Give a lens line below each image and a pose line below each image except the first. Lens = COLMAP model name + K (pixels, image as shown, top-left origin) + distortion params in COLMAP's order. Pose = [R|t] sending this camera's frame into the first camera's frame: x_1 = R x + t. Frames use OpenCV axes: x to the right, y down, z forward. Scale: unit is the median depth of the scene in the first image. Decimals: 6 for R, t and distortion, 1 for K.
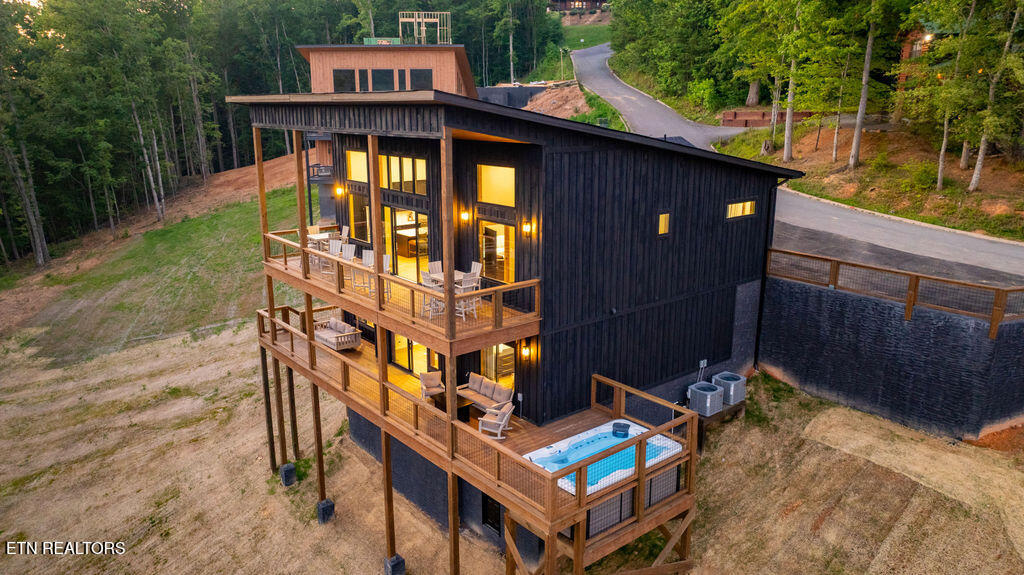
lens RADIAL K [[739.1, 0, 512.5], [0, 739.1, 286.9], [0, 0, 1]] dist [0.002252, -0.000368]
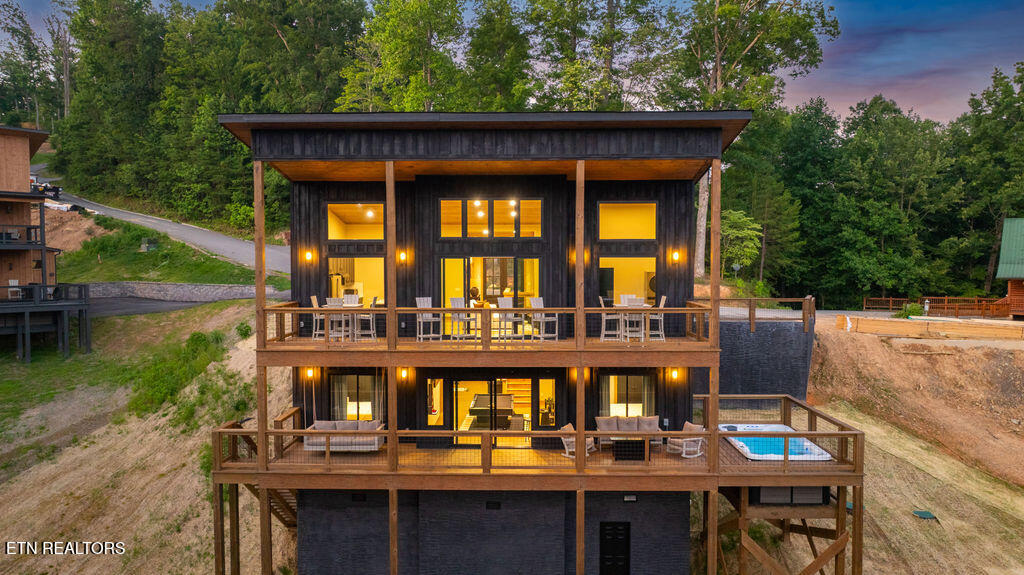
lens RADIAL K [[739.1, 0, 512.9], [0, 739.1, 287.7], [0, 0, 1]] dist [0.002252, -0.000368]
pose [[0.654650, -0.033624, 0.755184, -0.849090], [0.186459, 0.975325, -0.118210, 0.045089], [-0.732575, 0.218197, 0.644766, 0.419643]]
